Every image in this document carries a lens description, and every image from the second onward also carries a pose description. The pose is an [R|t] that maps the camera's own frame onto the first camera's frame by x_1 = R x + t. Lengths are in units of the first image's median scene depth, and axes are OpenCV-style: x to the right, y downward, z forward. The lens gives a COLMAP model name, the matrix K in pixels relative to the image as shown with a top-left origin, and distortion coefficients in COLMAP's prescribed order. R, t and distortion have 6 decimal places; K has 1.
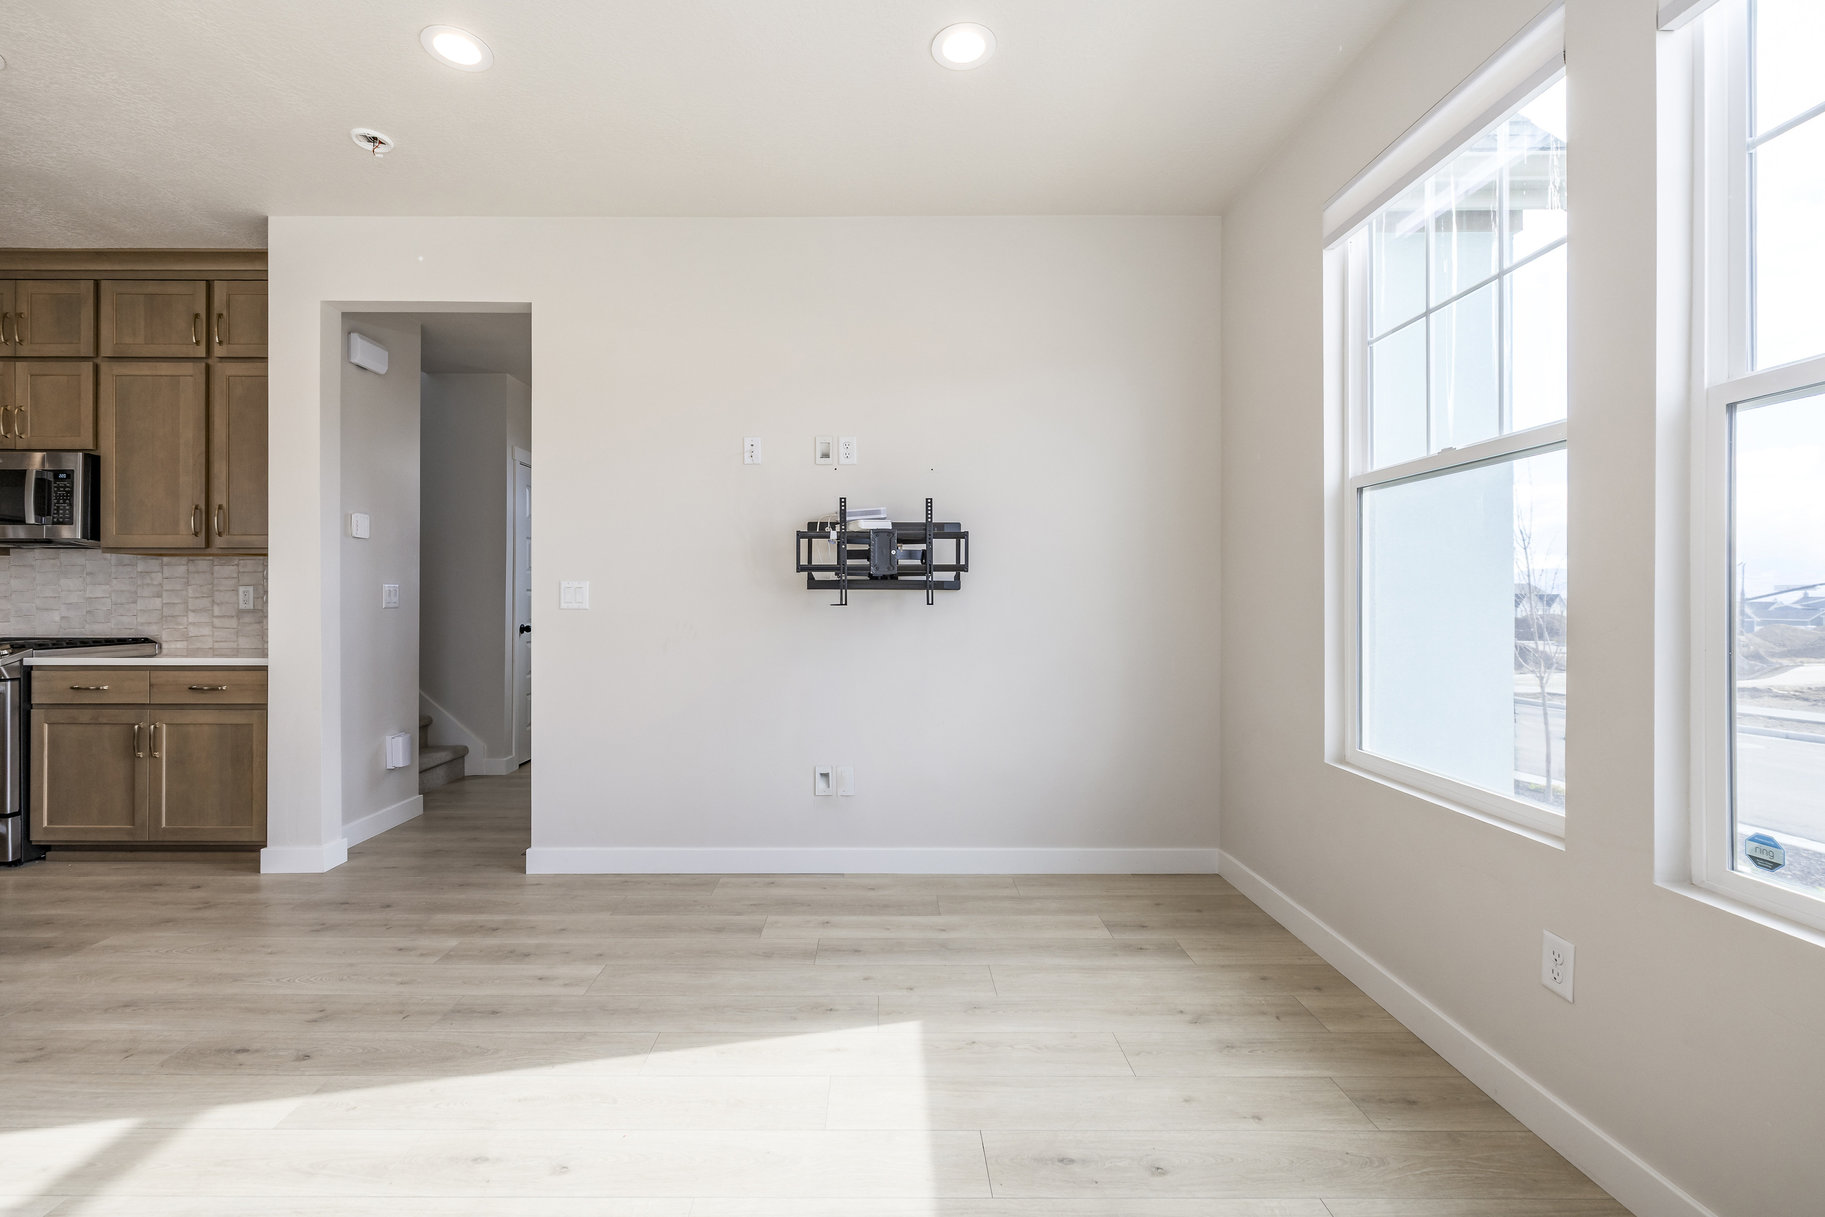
lens RADIAL K [[764.8, 0, 877.7], [0, 764.8, 603.1], [0, 0, 1]] dist [-0.001738, 0.000700]
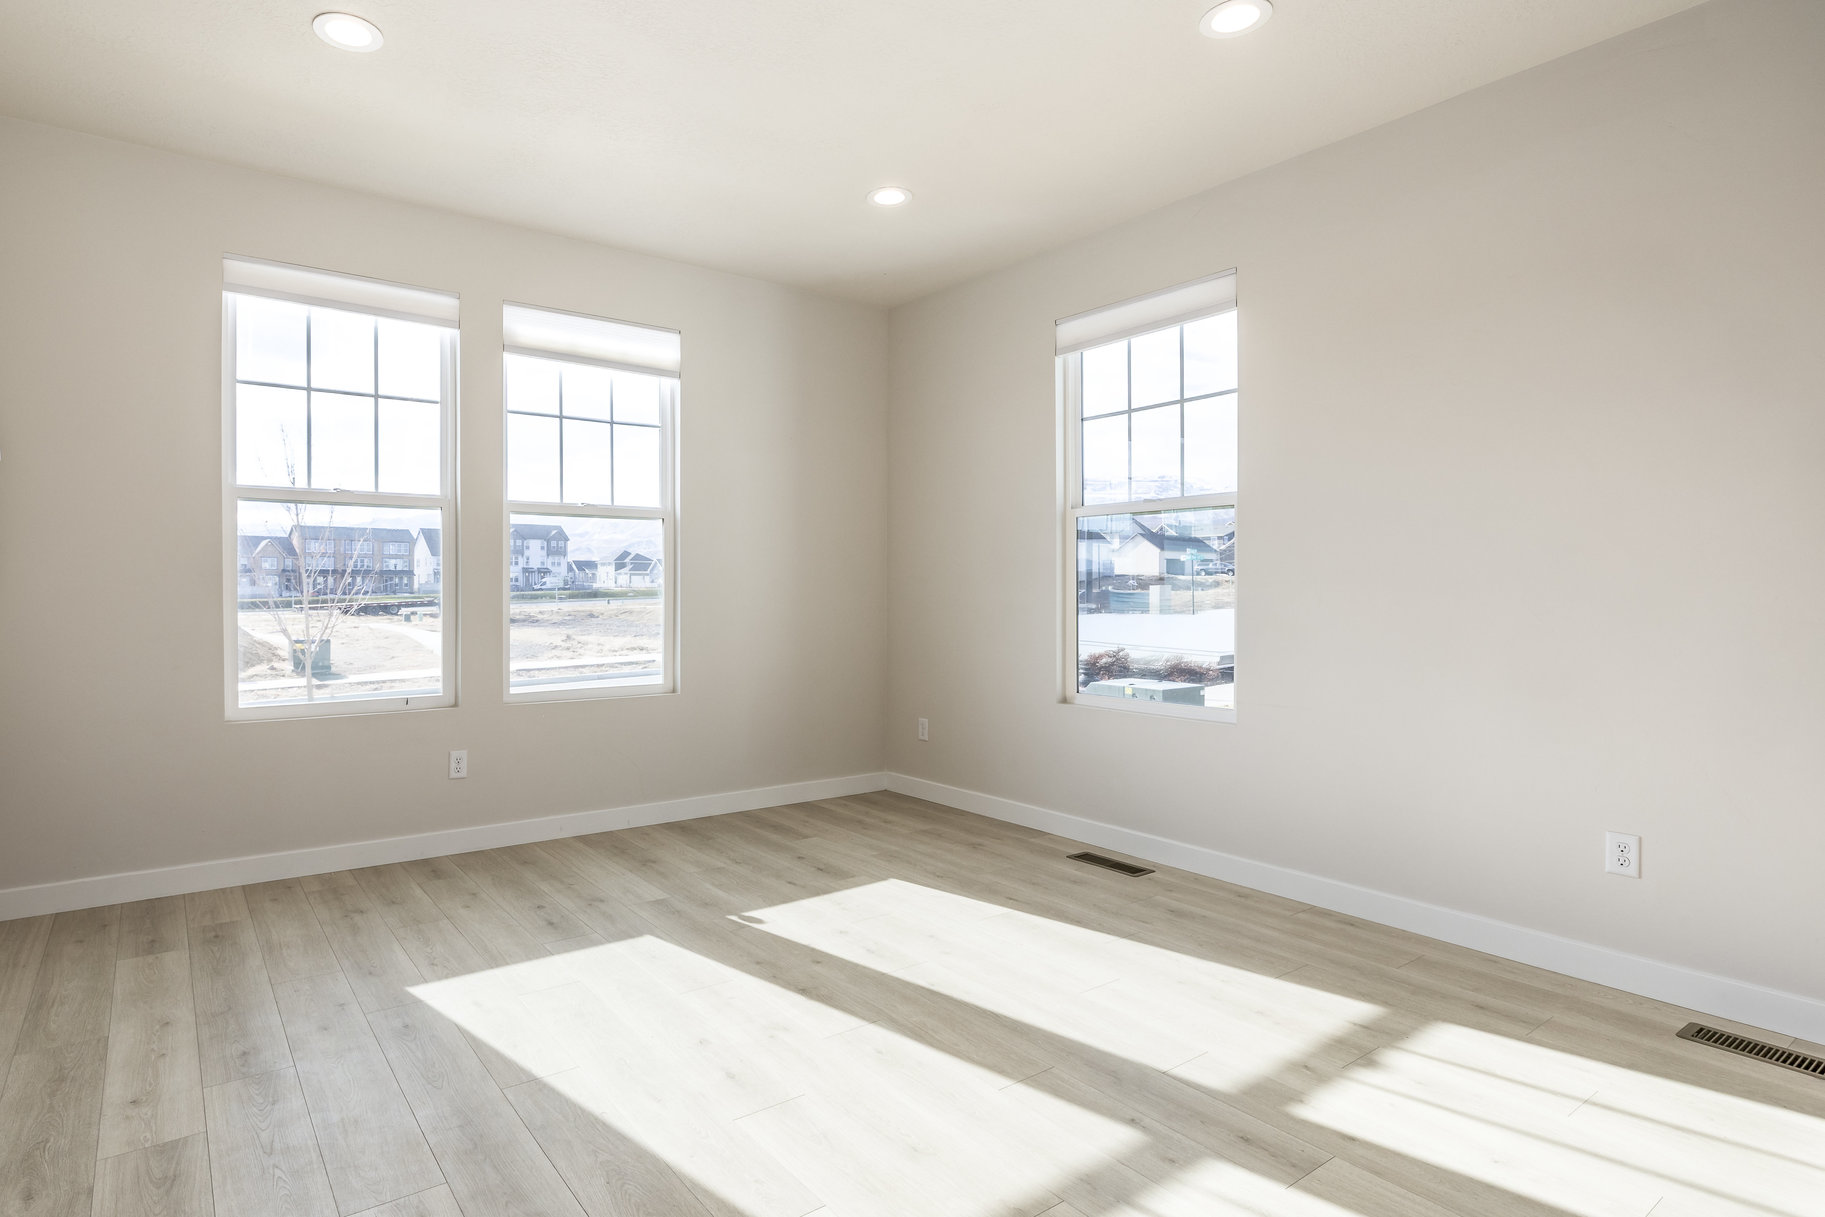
lens RADIAL K [[949.1, 0, 773.9], [0, 949.1, 580.5], [0, 0, 1]] dist [-0.023549, 0.000485]
pose [[-0.550084, 0.001297, 0.835109, -0.859636], [-0.002598, 0.999991, -0.003265, -0.008399], [-0.835106, -0.003965, -0.550075, 0.850575]]
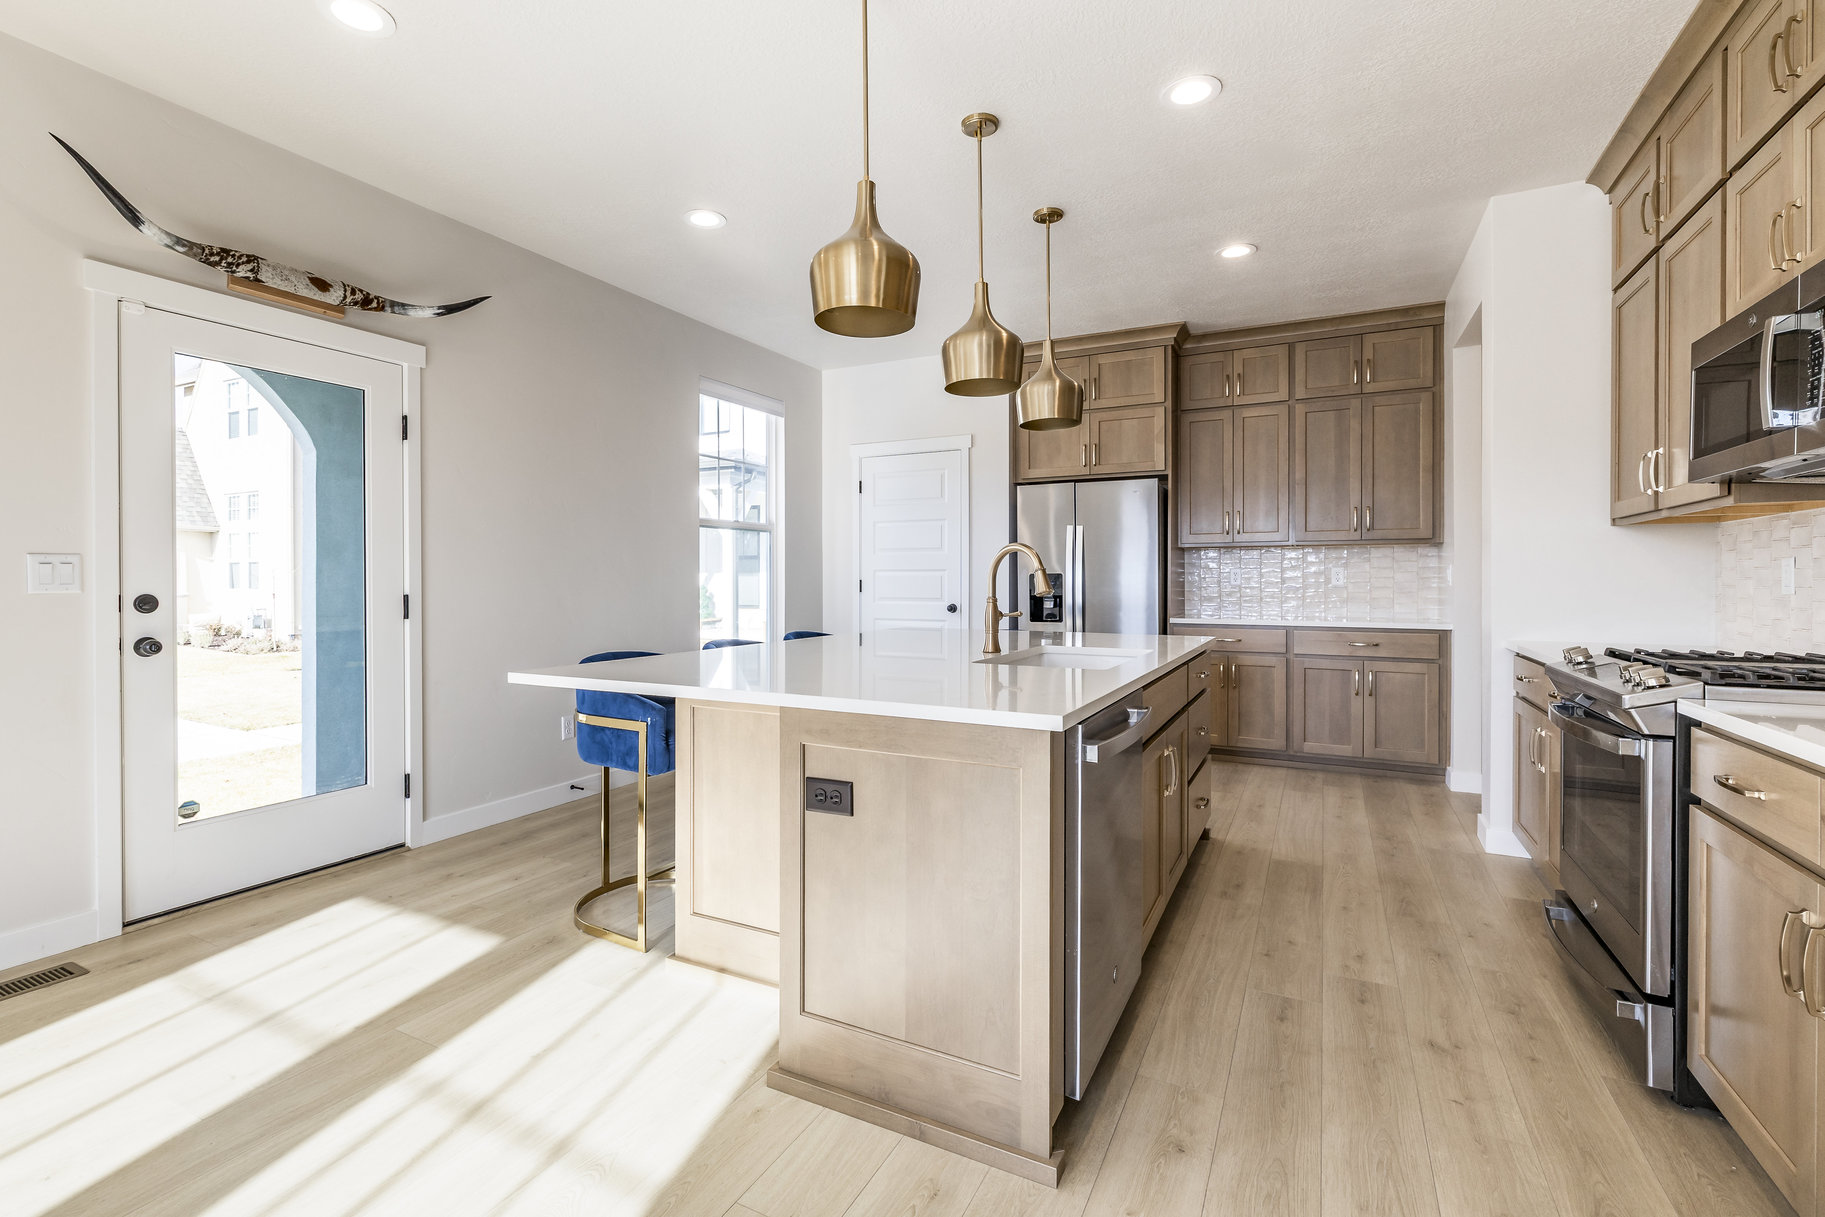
lens RADIAL K [[813.1, 0, 893.0], [0, 813.1, 583.6], [0, 0, 1]] dist [0.000415, 0.000160]
pose [[-0.467241, 0.001687, -0.884129, -0.421985], [-0.003010, 0.999989, 0.003499, -0.004779], [0.884125, 0.004296, -0.467231, 0.822250]]
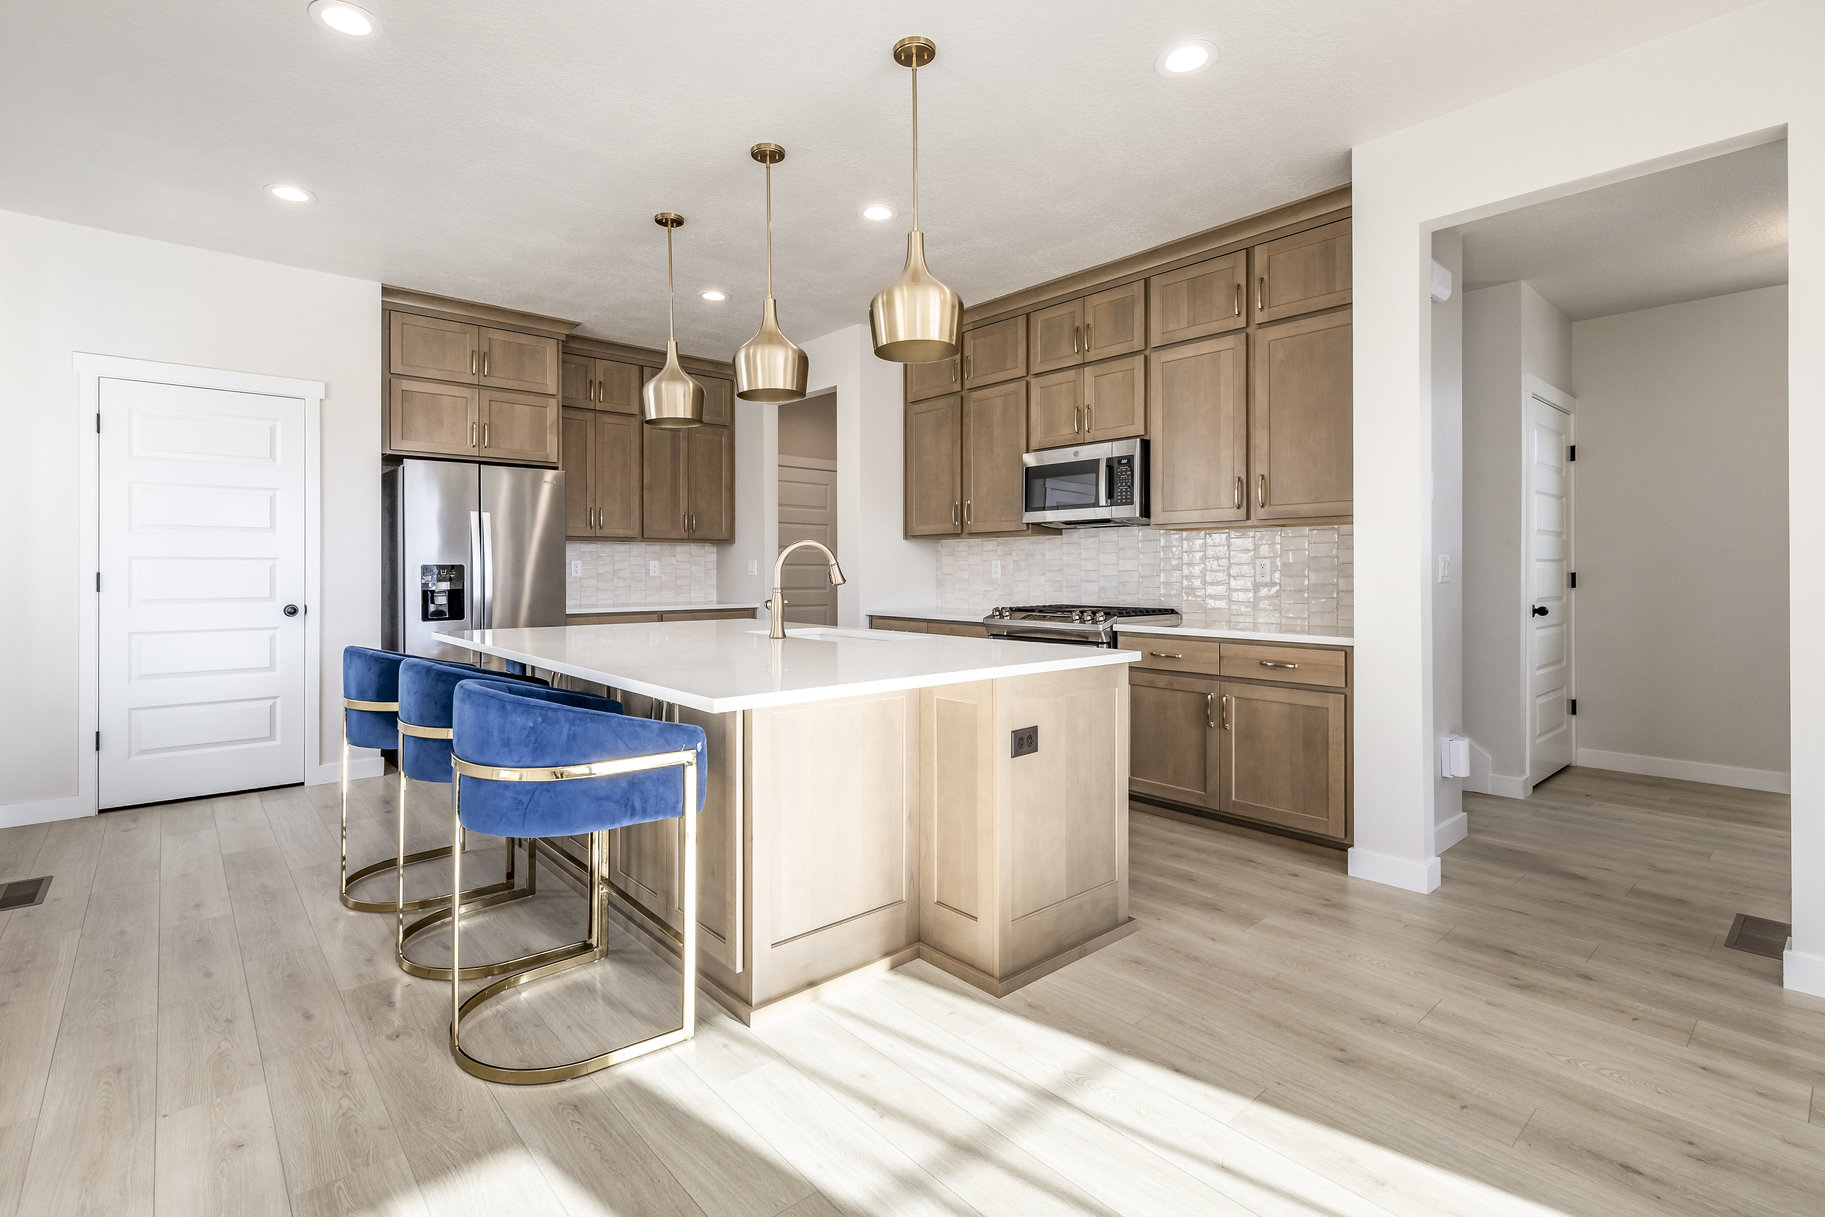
lens RADIAL K [[840.6, 0, 866.3], [0, 840.6, 567.8], [0, 0, 1]] dist [-0.002097, 0.002176]
pose [[0.640375, -0.004283, -0.768050, -0.412119], [0.000606, 0.999987, -0.005071, -0.006358], [0.768062, 0.002782, 0.640370, -0.077127]]
